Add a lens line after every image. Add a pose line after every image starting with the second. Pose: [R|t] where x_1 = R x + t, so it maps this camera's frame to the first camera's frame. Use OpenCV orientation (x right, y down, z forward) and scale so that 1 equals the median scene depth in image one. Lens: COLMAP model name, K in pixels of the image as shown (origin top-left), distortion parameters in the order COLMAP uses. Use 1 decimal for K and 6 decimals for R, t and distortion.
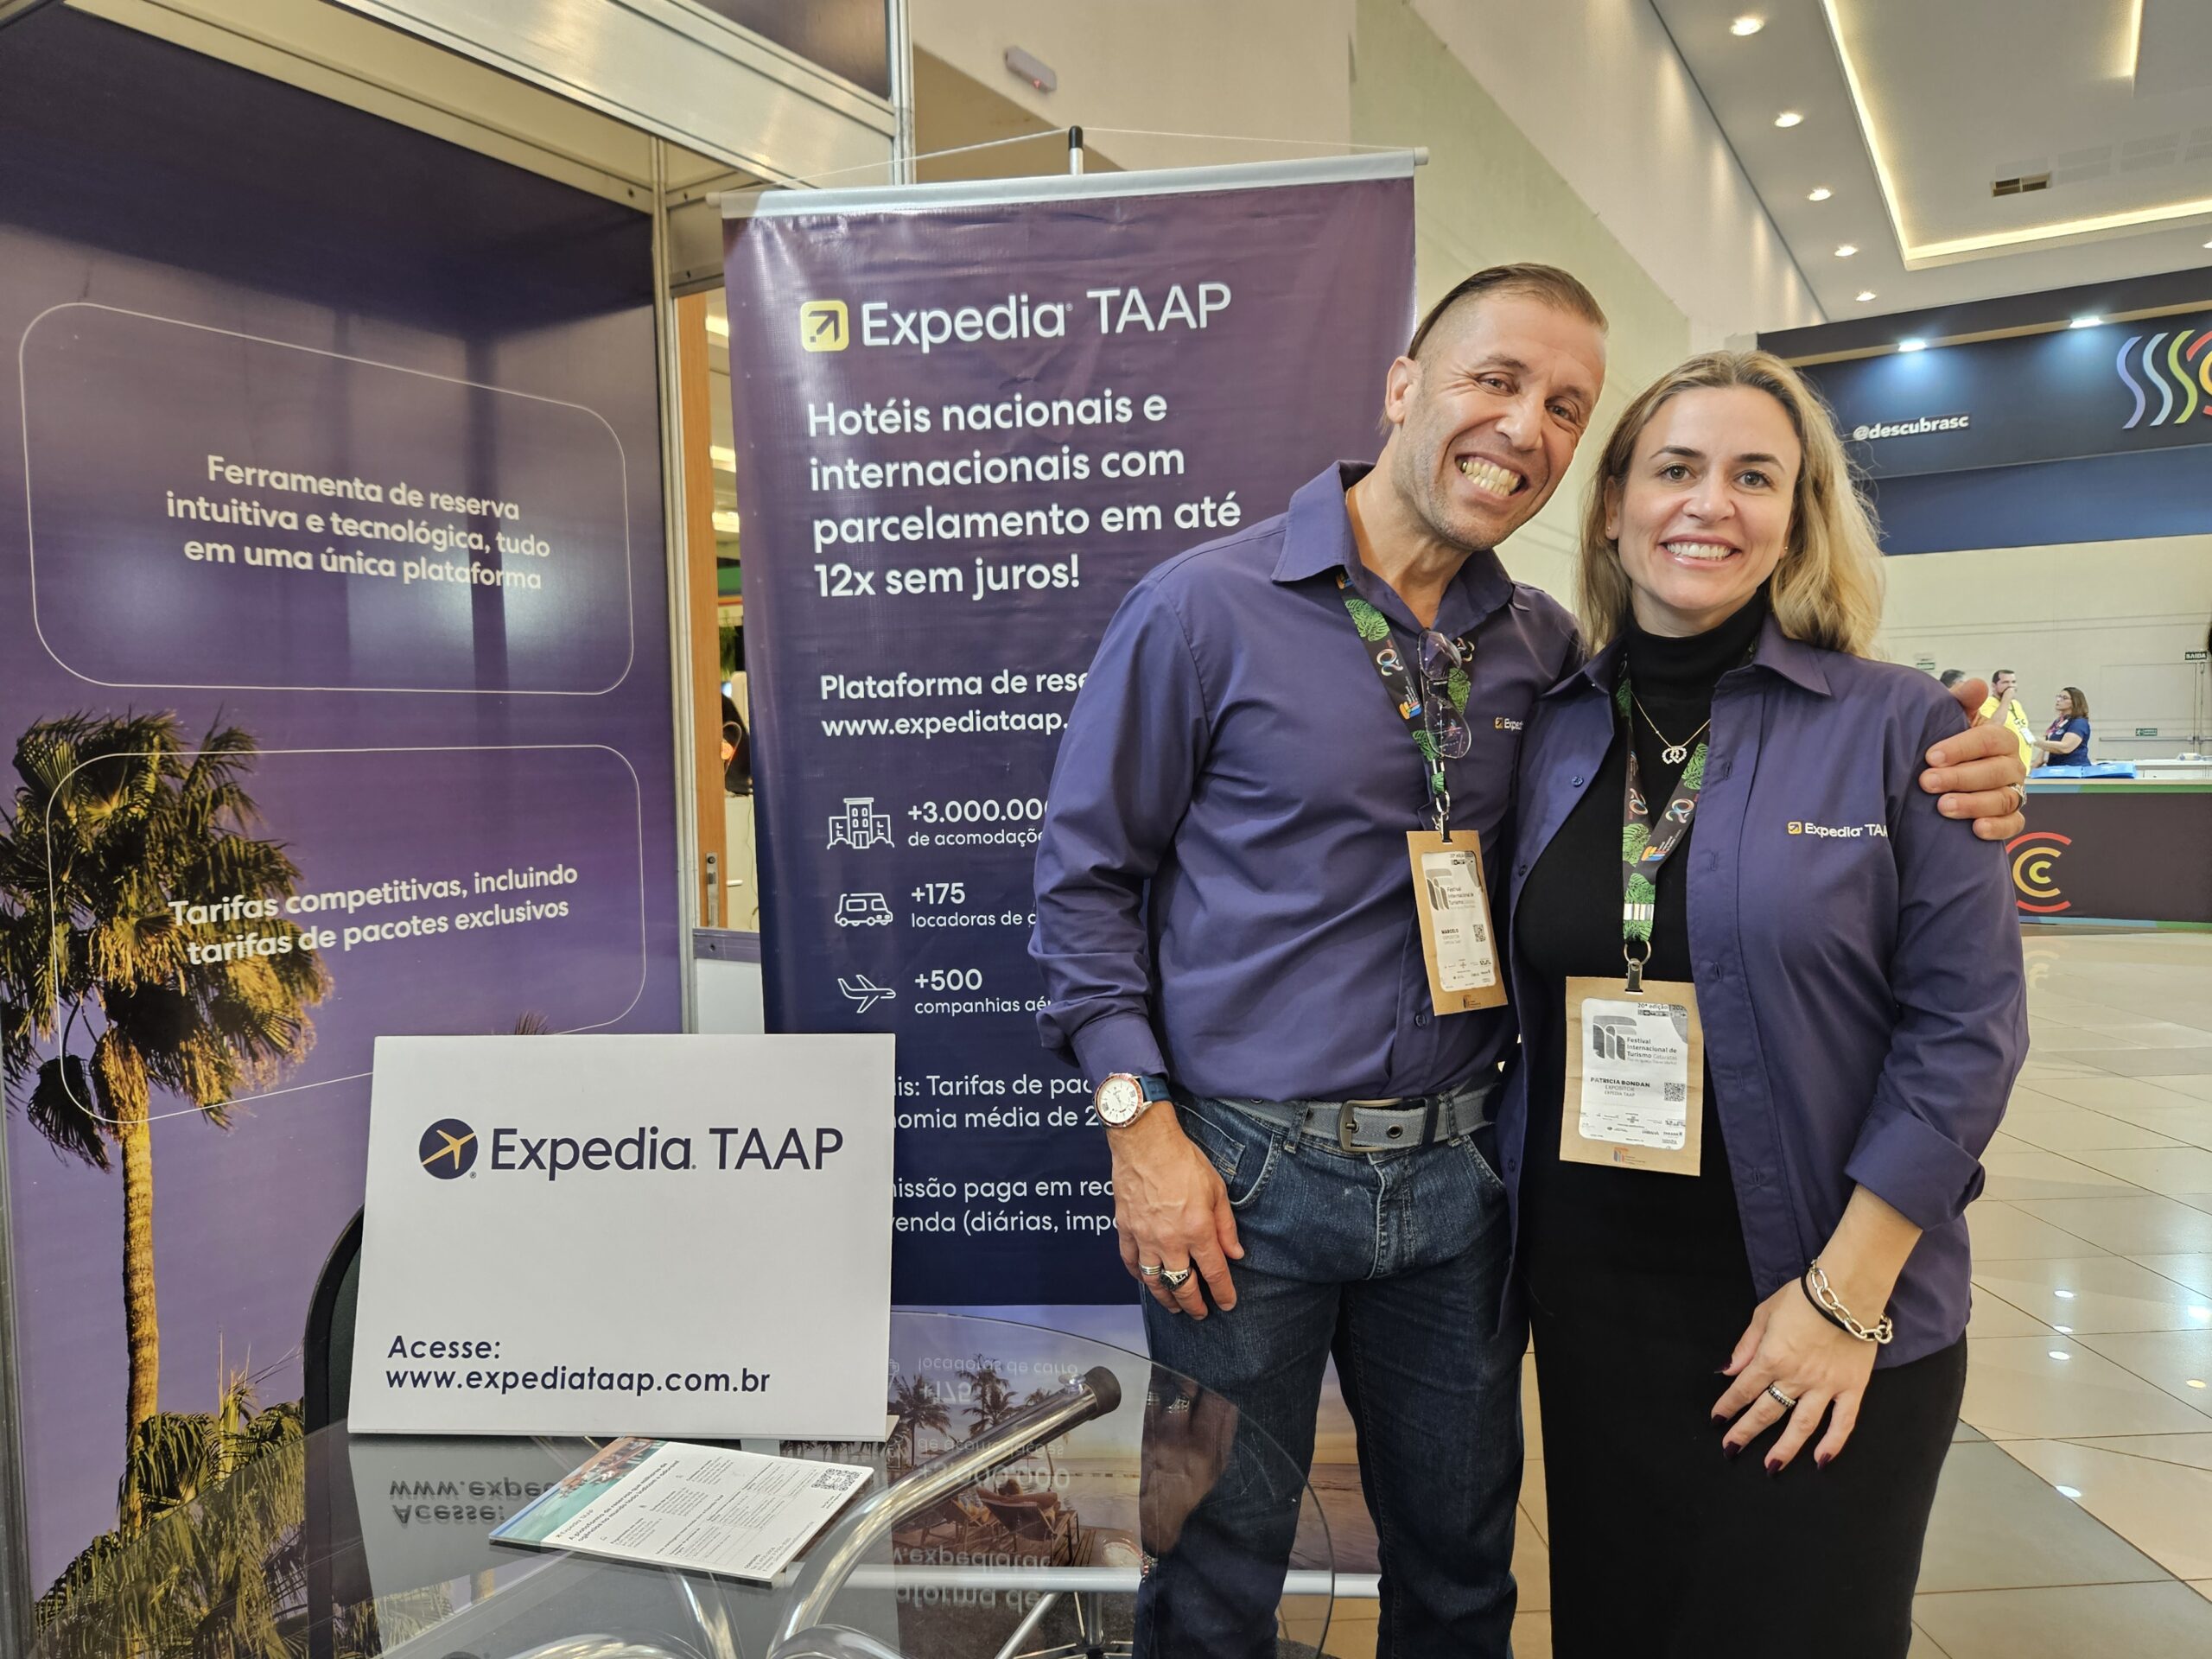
lens RADIAL K [[1484.3, 0, 1106.3], [0, 1484.3, 828.2], [0, 0, 1]] dist [0.004309, 0.001428]
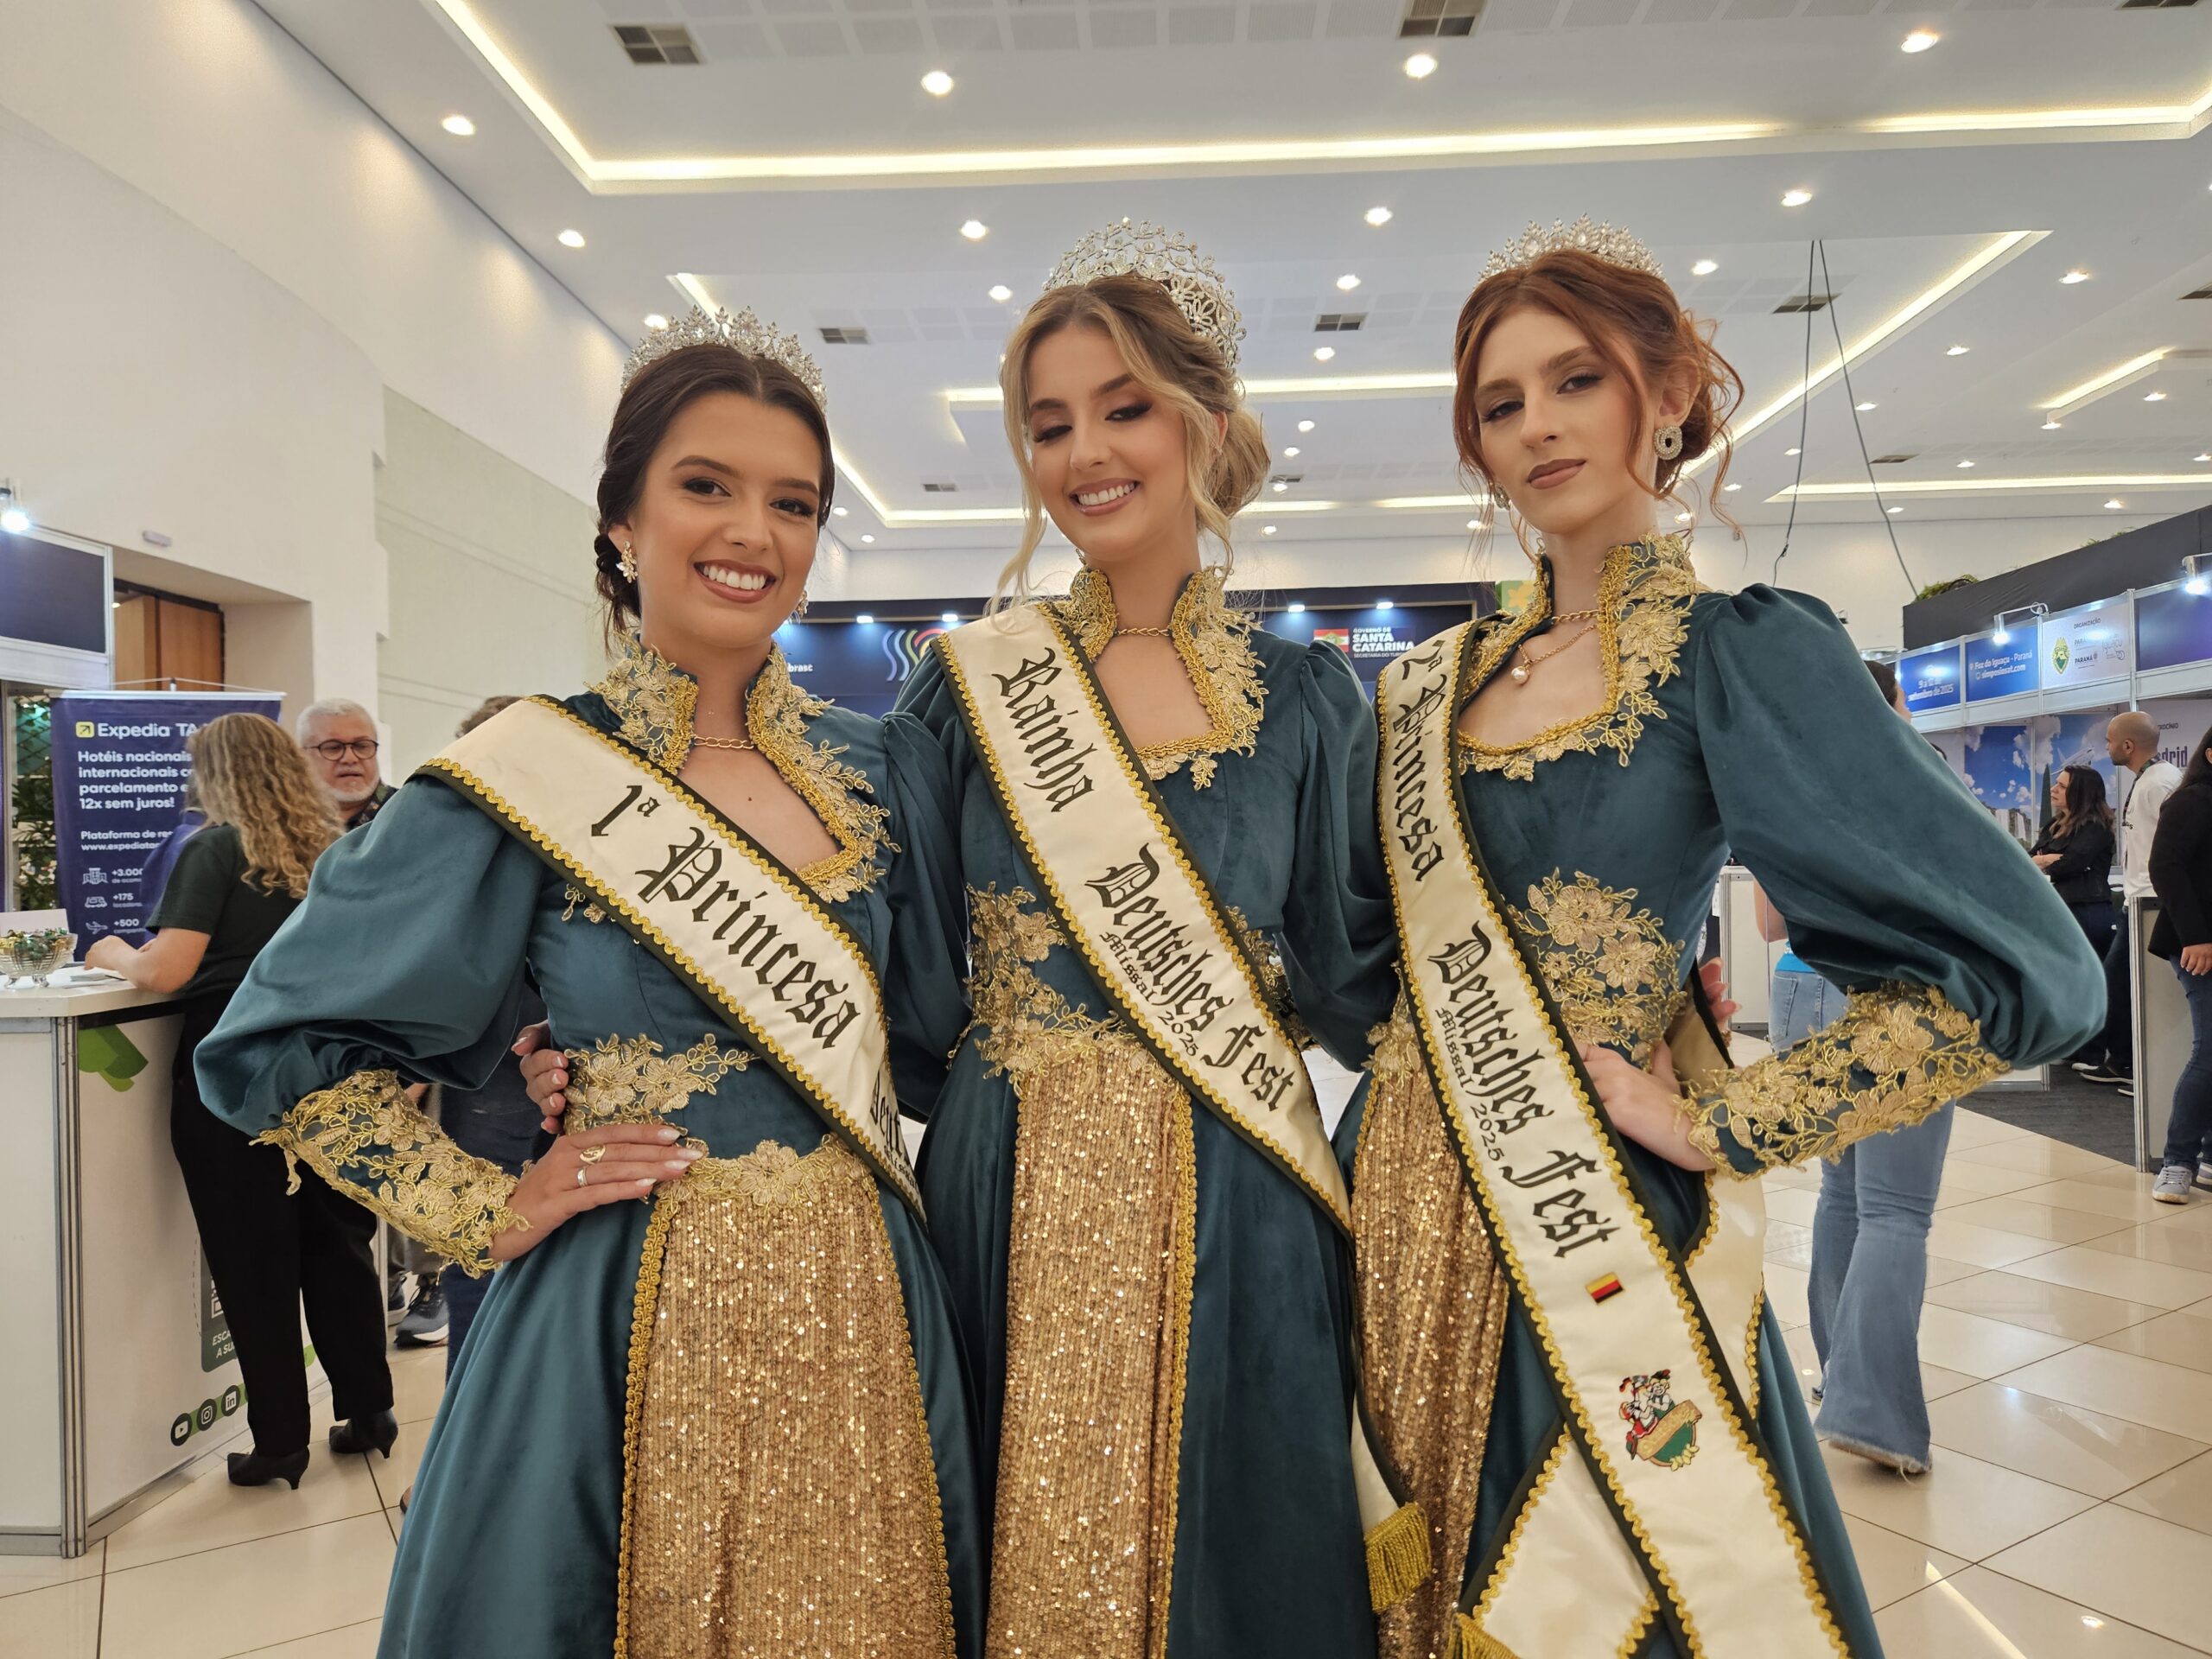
lens RADIAL K [[1484.3, 0, 1108.2], [0, 1484.3, 838.1], [0, 0, 1]] dist [0.004309, 0.001428]
pose [[0.865501, 0.004197, 0.500890, 0.131183], [0.033799, 0.997197, -0.066758, 0.214098], [-0.499766, 0.074708, 0.862933, -3.061520]]
